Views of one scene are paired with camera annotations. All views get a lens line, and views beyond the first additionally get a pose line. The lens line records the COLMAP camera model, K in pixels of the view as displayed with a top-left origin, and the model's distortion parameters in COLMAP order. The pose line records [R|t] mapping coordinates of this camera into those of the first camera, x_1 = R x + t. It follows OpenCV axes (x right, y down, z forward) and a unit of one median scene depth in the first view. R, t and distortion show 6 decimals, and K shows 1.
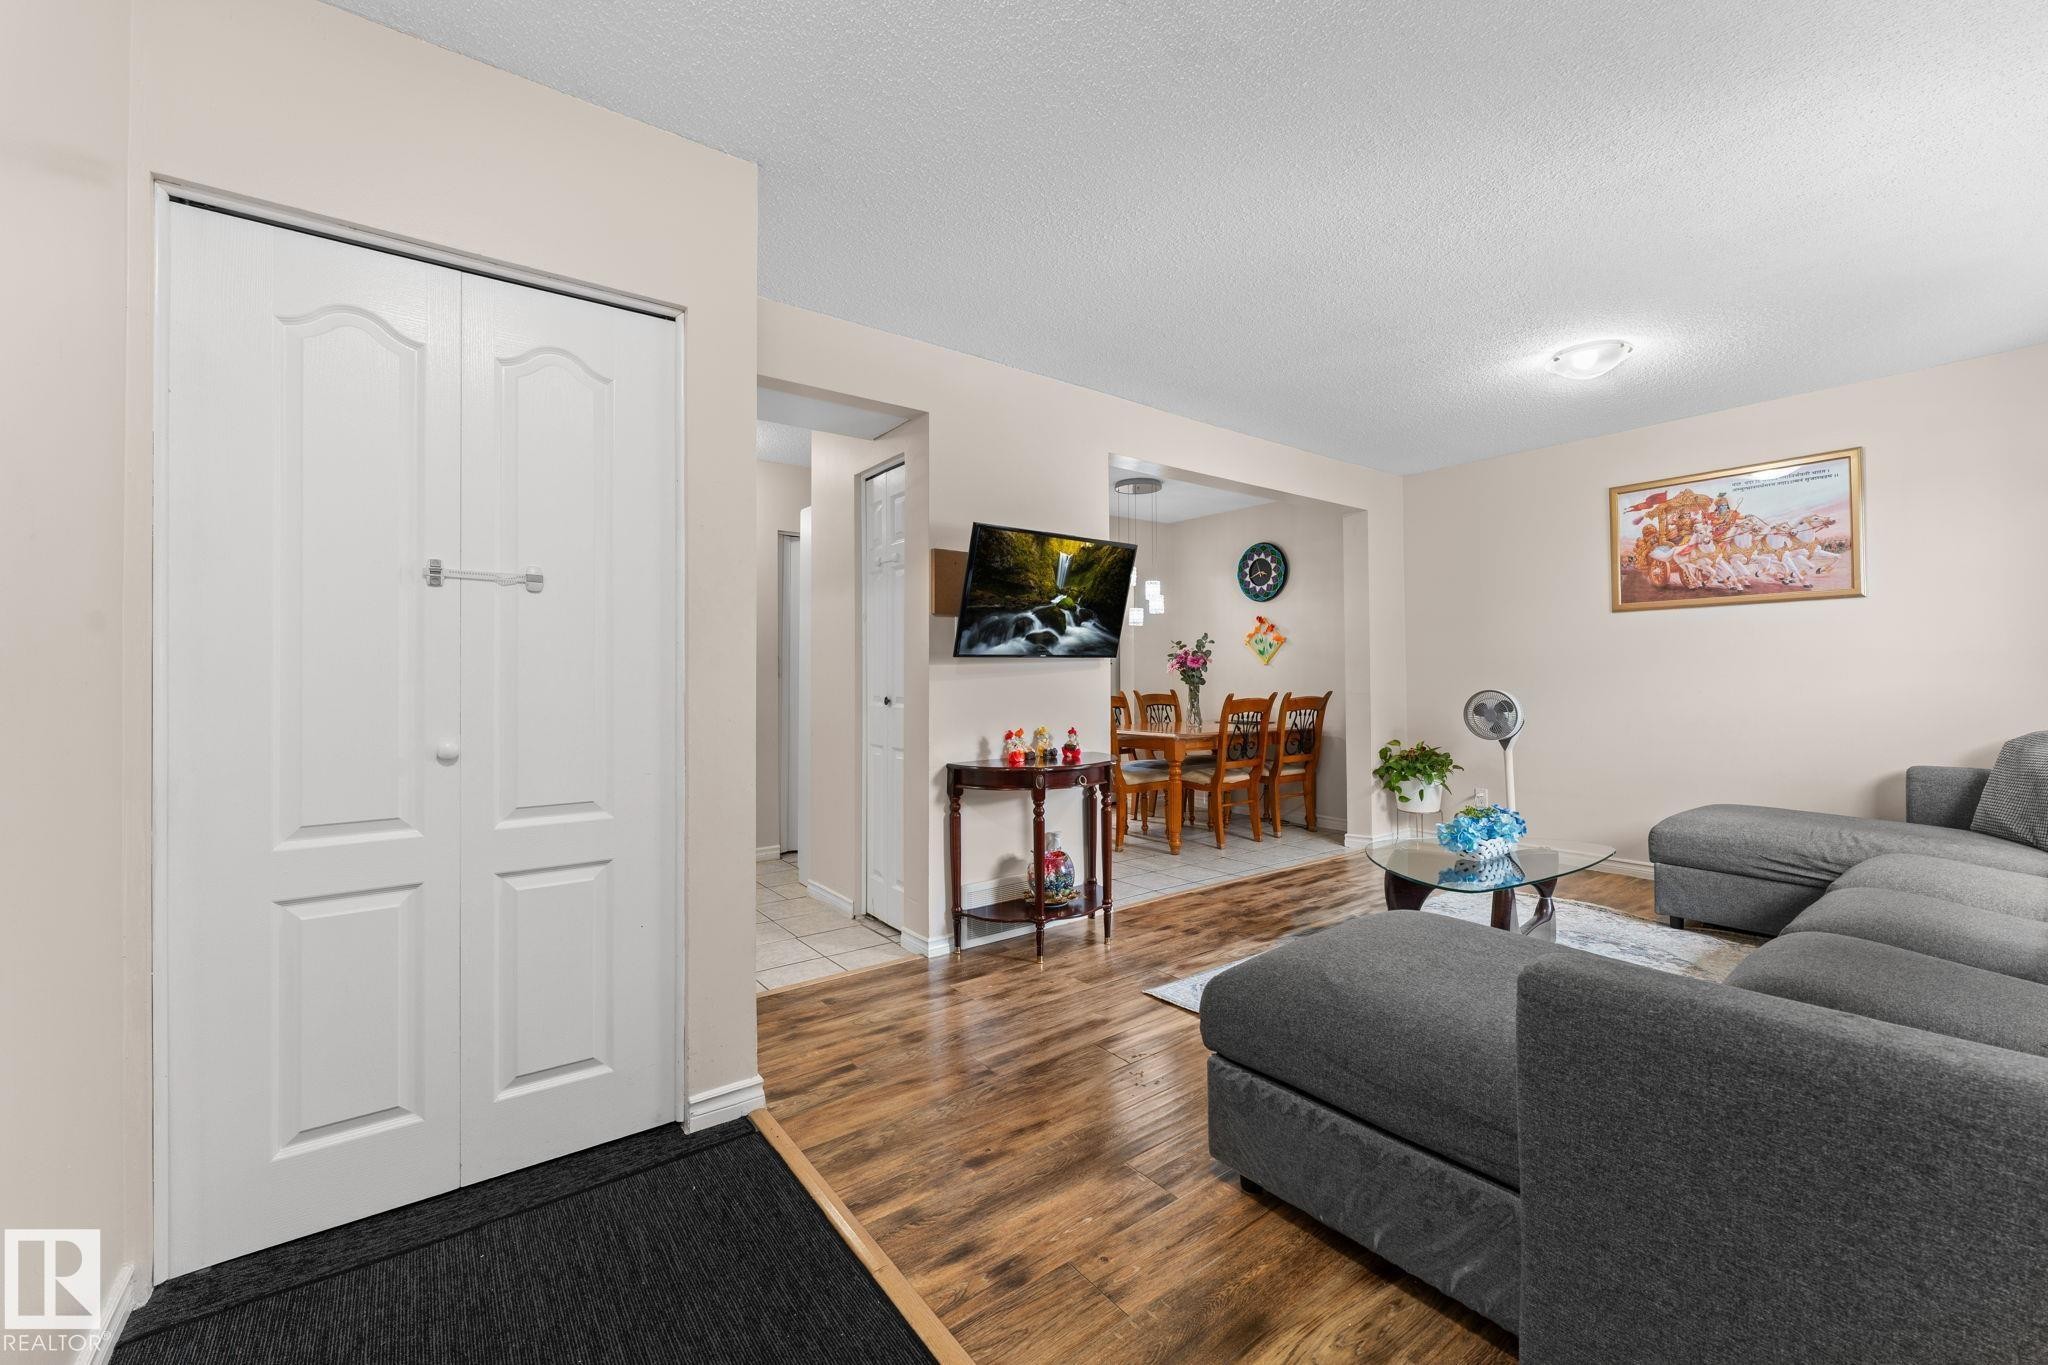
lens RADIAL K [[817.7, 0, 1029.4], [0, 817.7, 666.4], [0, 0, 1]] dist [0.002533, -0.000567]
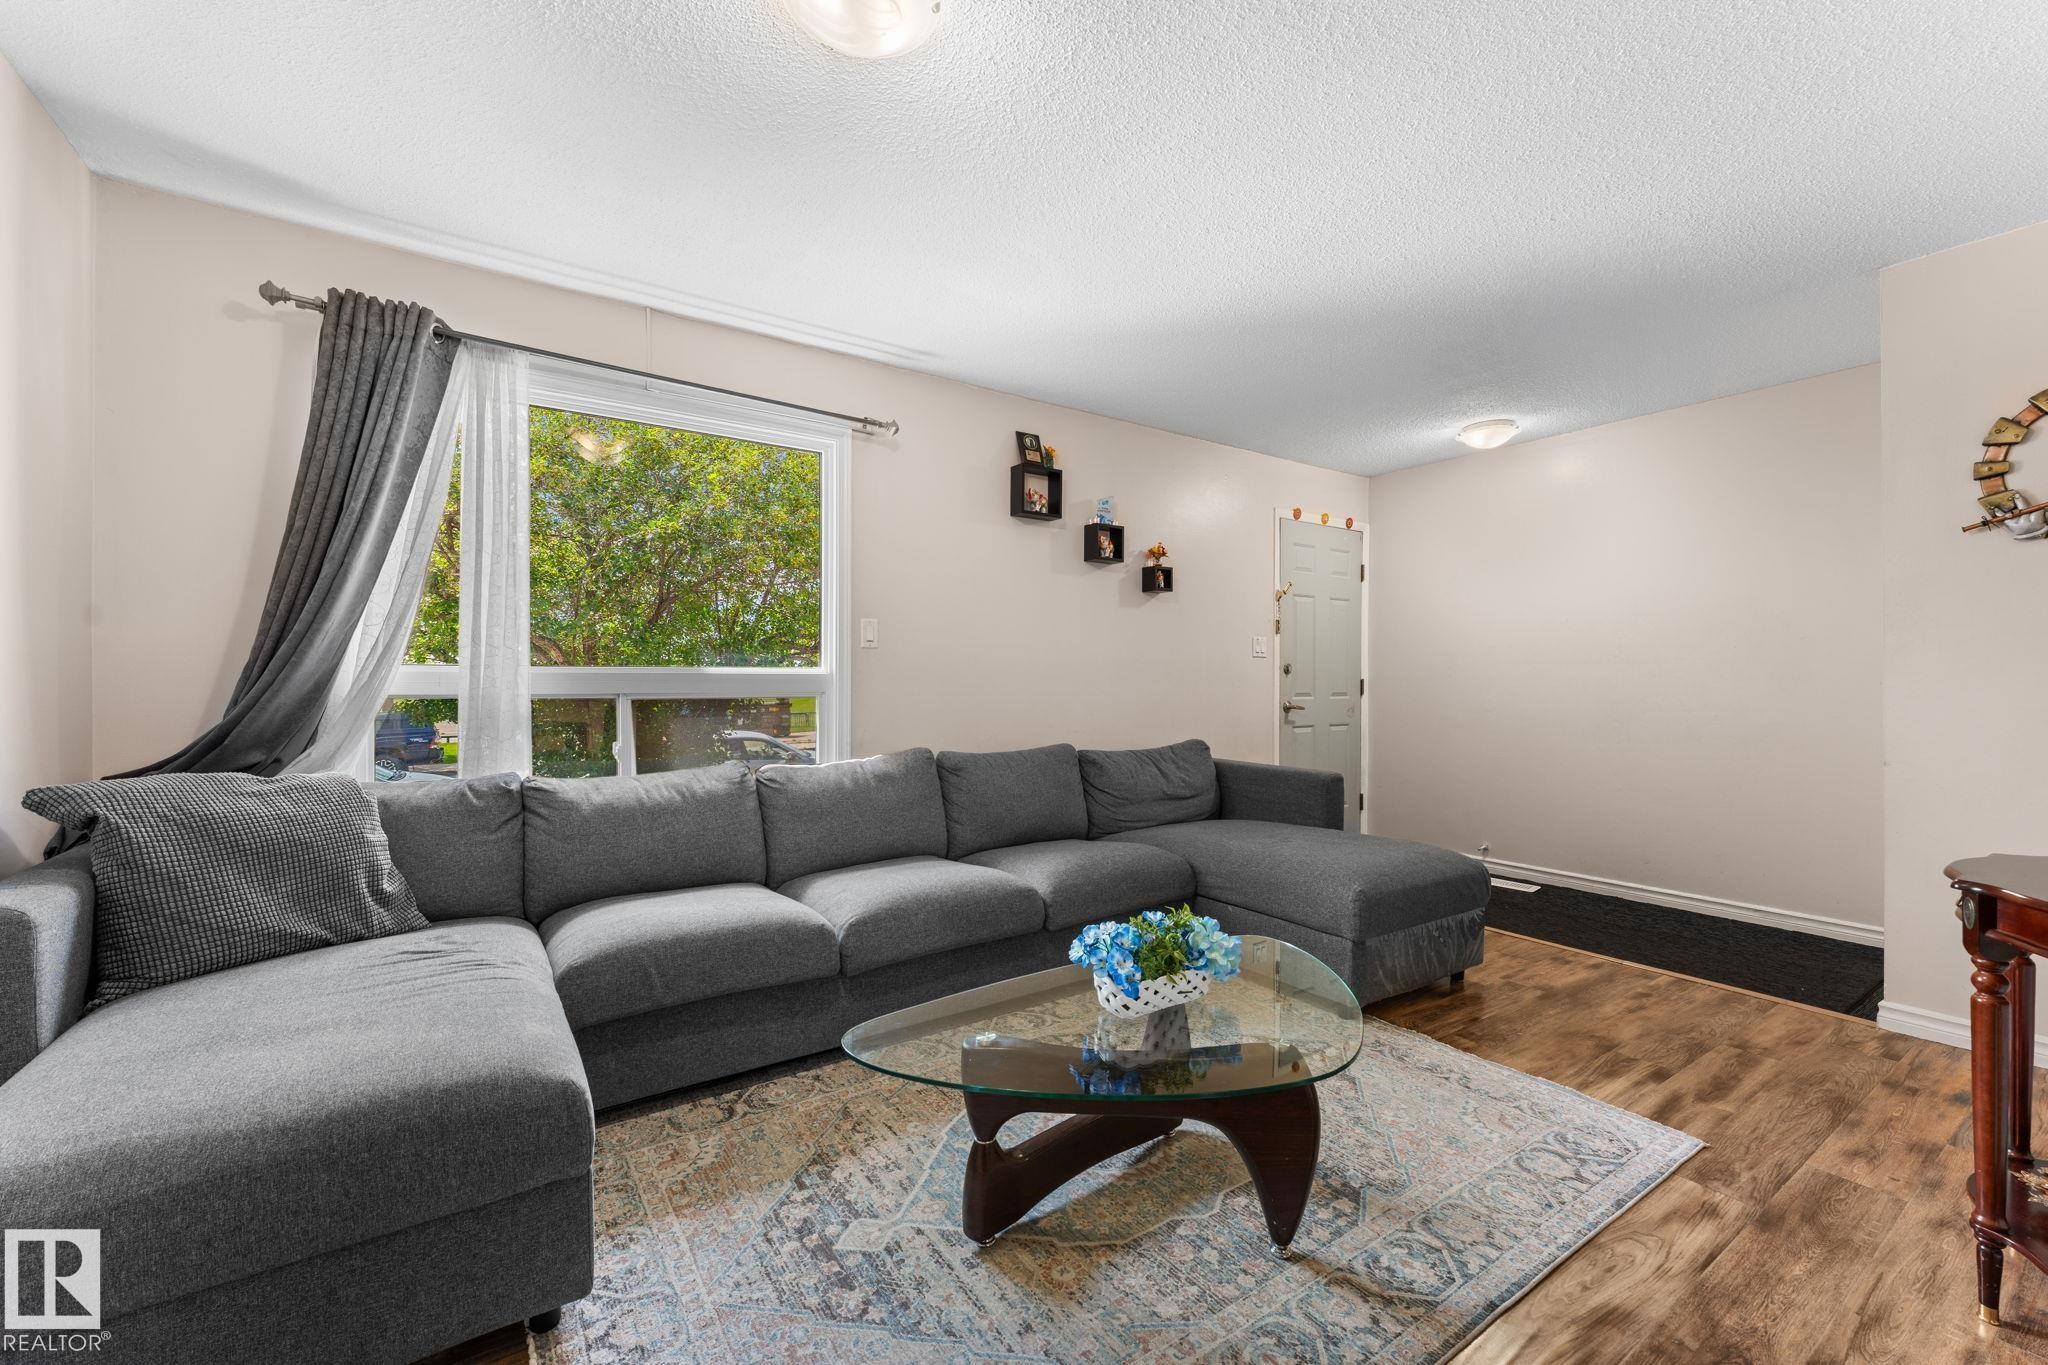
lens RADIAL K [[817.7, 0, 1020.0], [0, 817.7, 689.1], [0, 0, 1]] dist [0.002533, -0.000567]
pose [[-0.997977, 0.001413, 0.063552, 0.526283], [0.000941, 0.999972, -0.007444, 0.016407], [-0.063561, -0.007369, -0.997951, 1.354611]]
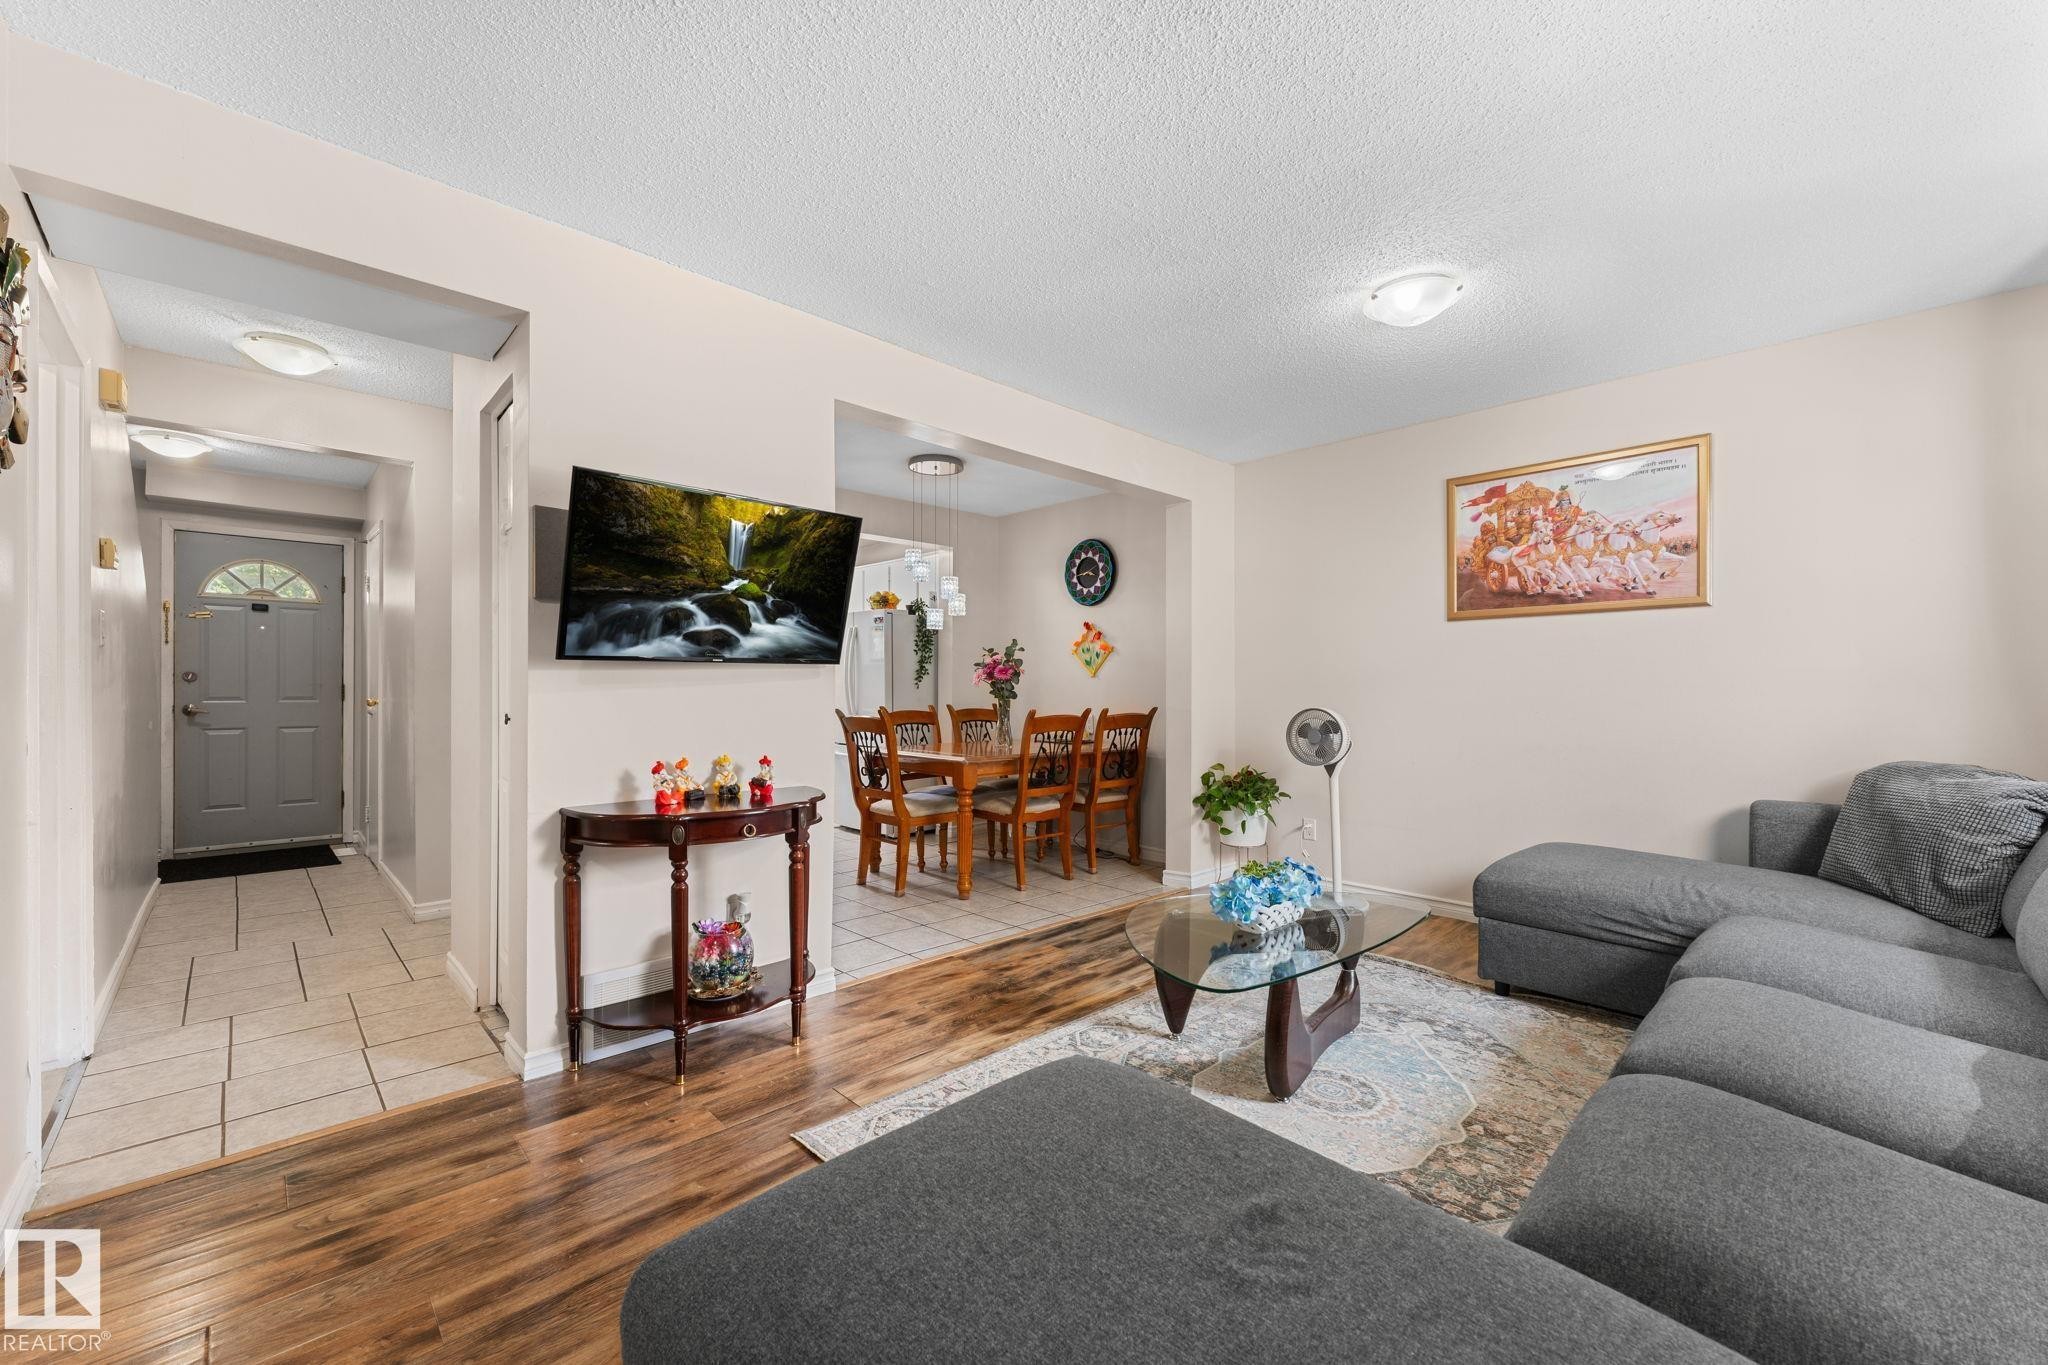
lens RADIAL K [[817.7, 0, 1019.5], [0, 817.7, 688.1], [0, 0, 1]] dist [0.002533, -0.000567]
pose [[0.993938, 0.009149, 0.109562, 0.199470], [-0.010621, 0.999861, 0.012861, -0.000459], [-0.109429, -0.013946, 0.993897, 0.219353]]
